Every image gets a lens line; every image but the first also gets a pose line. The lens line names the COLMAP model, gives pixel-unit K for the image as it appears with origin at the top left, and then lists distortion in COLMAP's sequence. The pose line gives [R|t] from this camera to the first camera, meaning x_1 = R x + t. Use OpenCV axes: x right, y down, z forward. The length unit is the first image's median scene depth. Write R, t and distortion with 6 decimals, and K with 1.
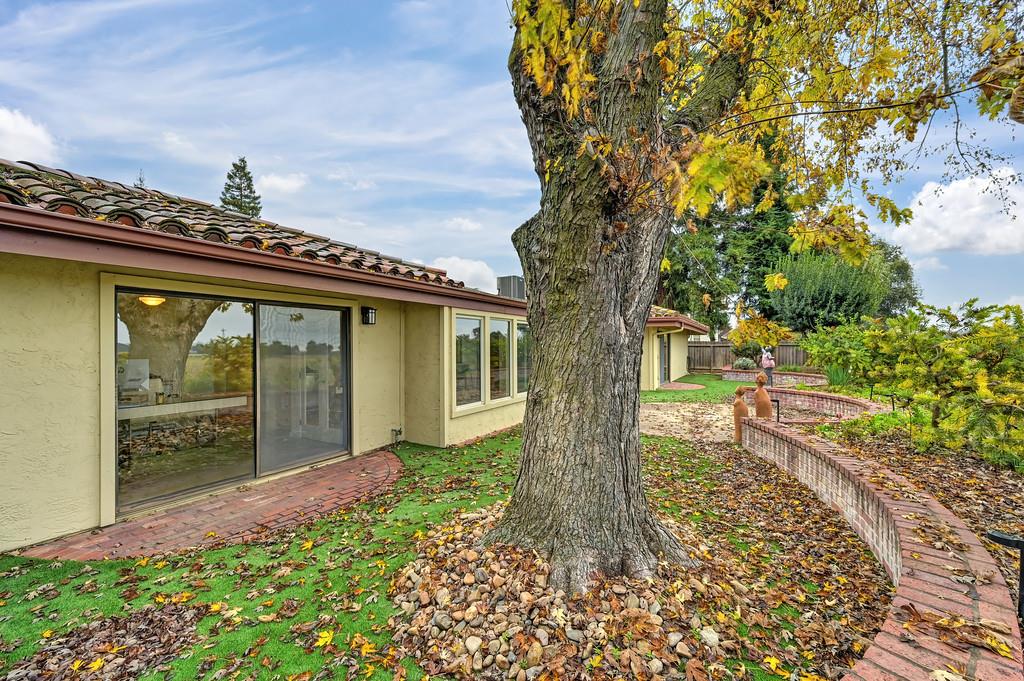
lens RADIAL K [[392.6, 0, 520.4], [0, 392.6, 346.0], [0, 0, 1]] dist [0.001120, 0.000062]
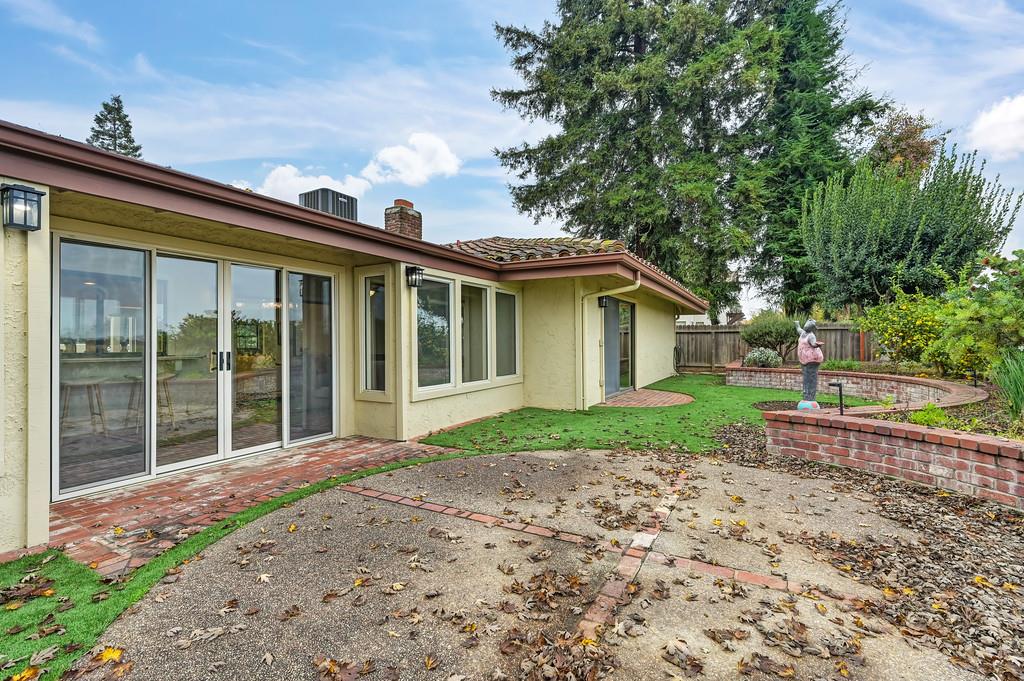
lens RADIAL K [[445.4, 0, 512.0], [0, 445.4, 340.5], [0, 0, 1]] dist [-0.002873, -0.000385]
pose [[0.999941, -0.002398, 0.010597, 0.151375], [0.002414, 0.999996, -0.001468, 0.016262], [-0.010594, 0.001493, 0.999943, 0.272321]]
